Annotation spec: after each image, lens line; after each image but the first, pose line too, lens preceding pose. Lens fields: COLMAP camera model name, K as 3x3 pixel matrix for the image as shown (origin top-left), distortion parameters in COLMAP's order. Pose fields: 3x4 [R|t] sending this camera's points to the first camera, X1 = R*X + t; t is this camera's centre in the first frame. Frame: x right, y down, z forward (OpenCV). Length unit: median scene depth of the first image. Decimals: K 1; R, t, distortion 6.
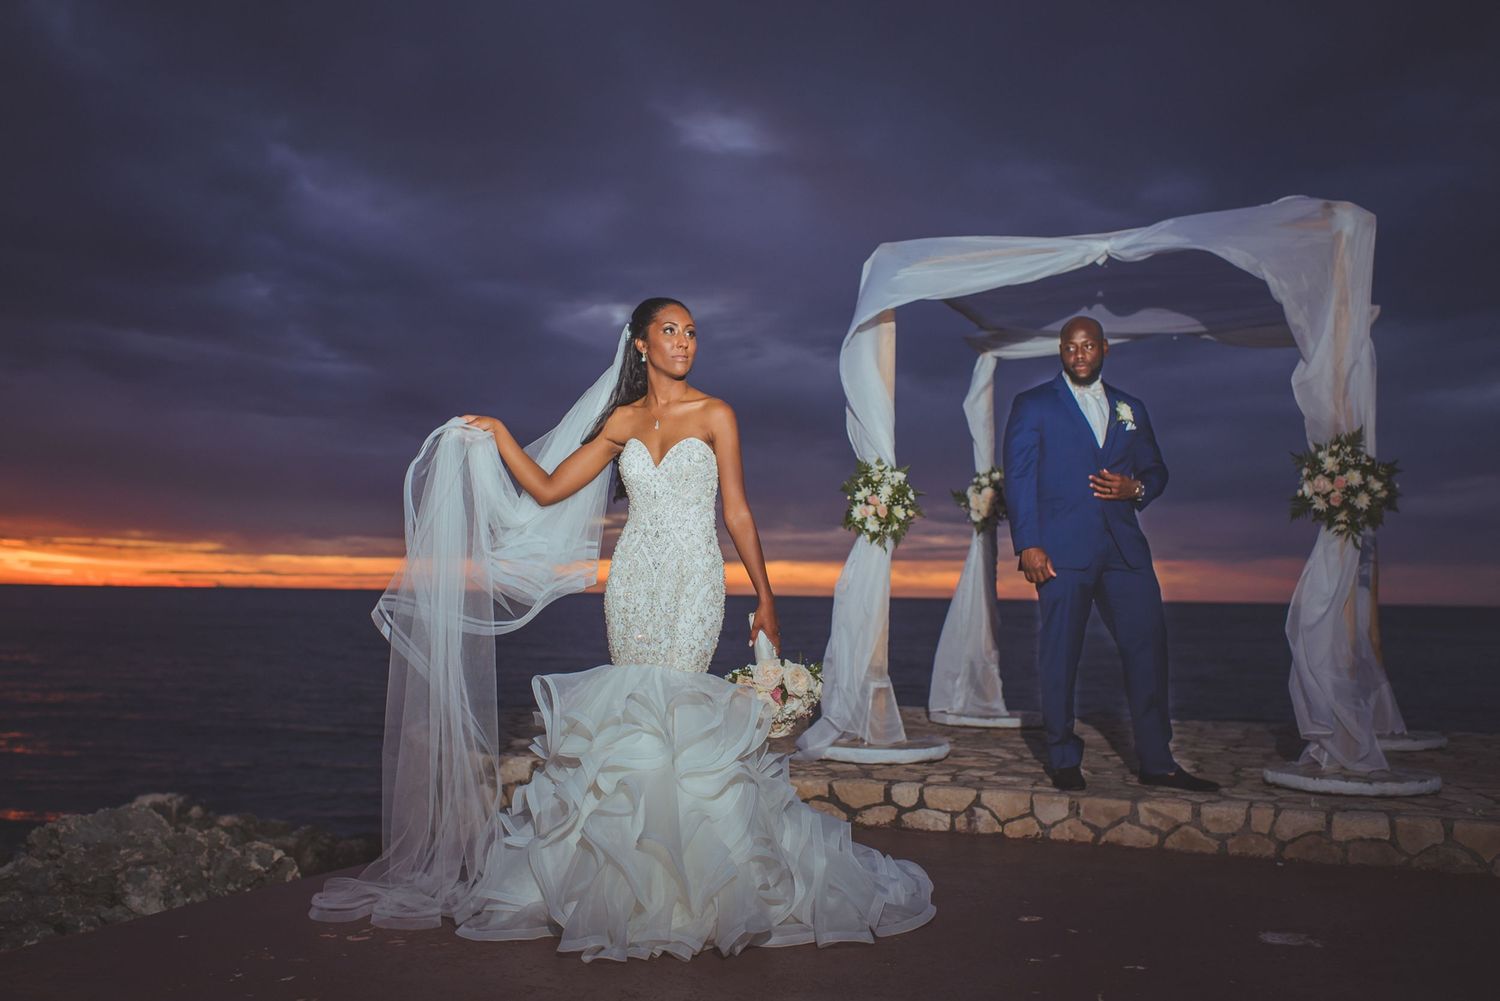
lens RADIAL K [[1578.6, 0, 683.2], [0, 1578.6, 475.3], [0, 0, 1]] dist [-0.025738, -0.002589]
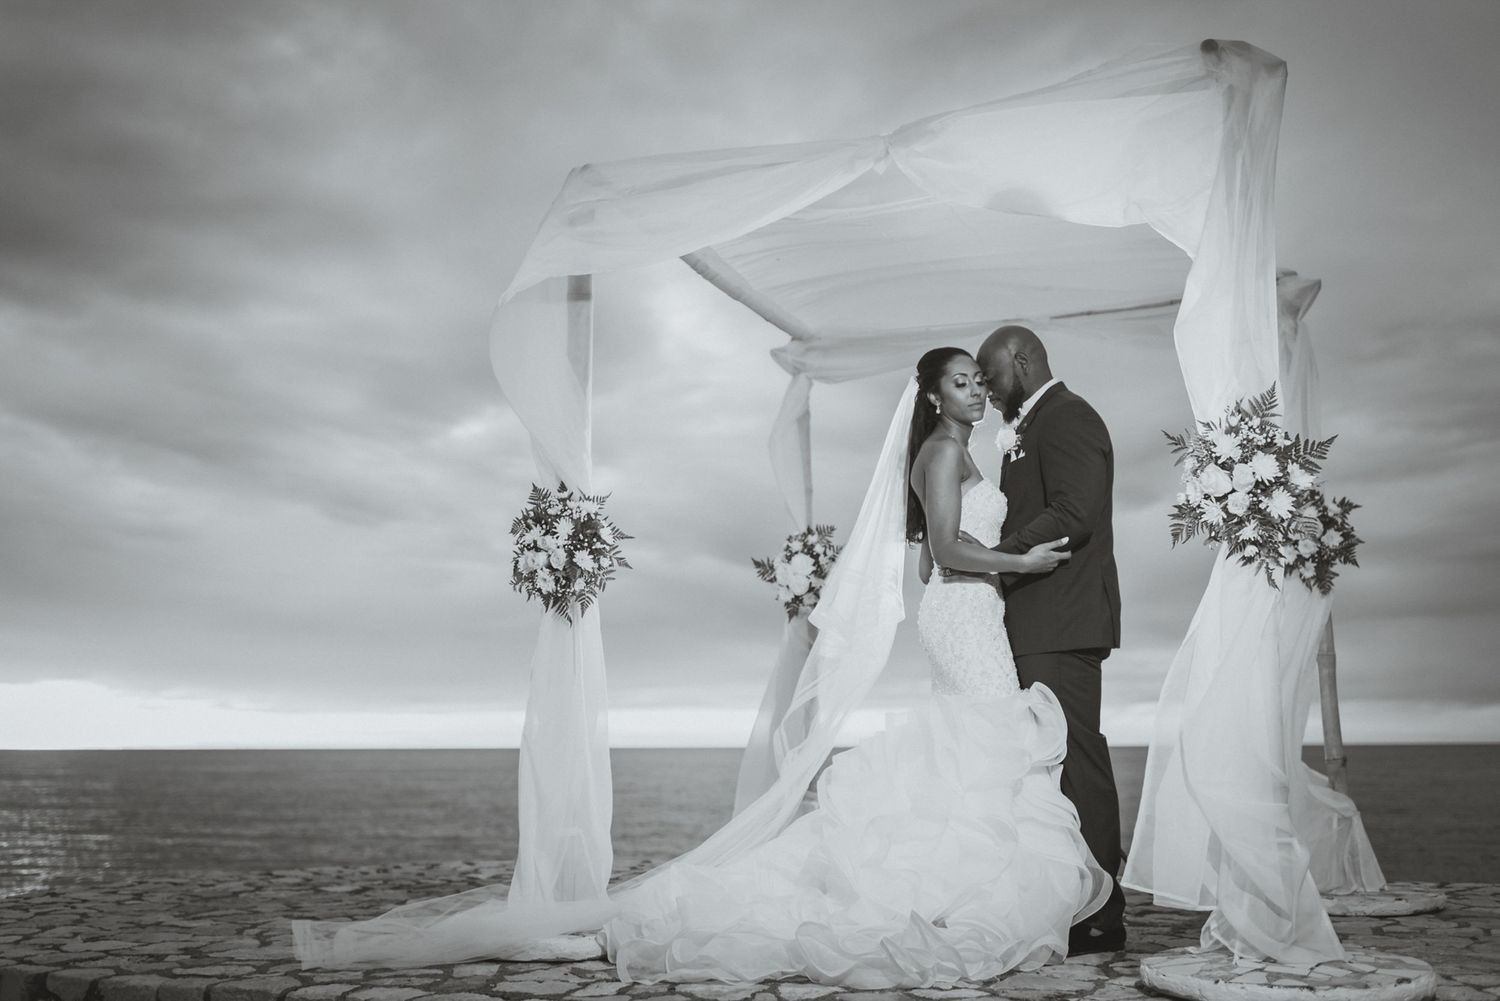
lens RADIAL K [[1563.6, 0, 750.0], [0, 1563.6, 500.5], [0, 0, 1]] dist [-0.023088, -0.000128]
pose [[0.999153, -0.014393, 0.038539, 0.180385], [0.017532, 0.996446, -0.082389, 0.052659], [-0.037217, 0.082995, 0.995855, 0.361015]]
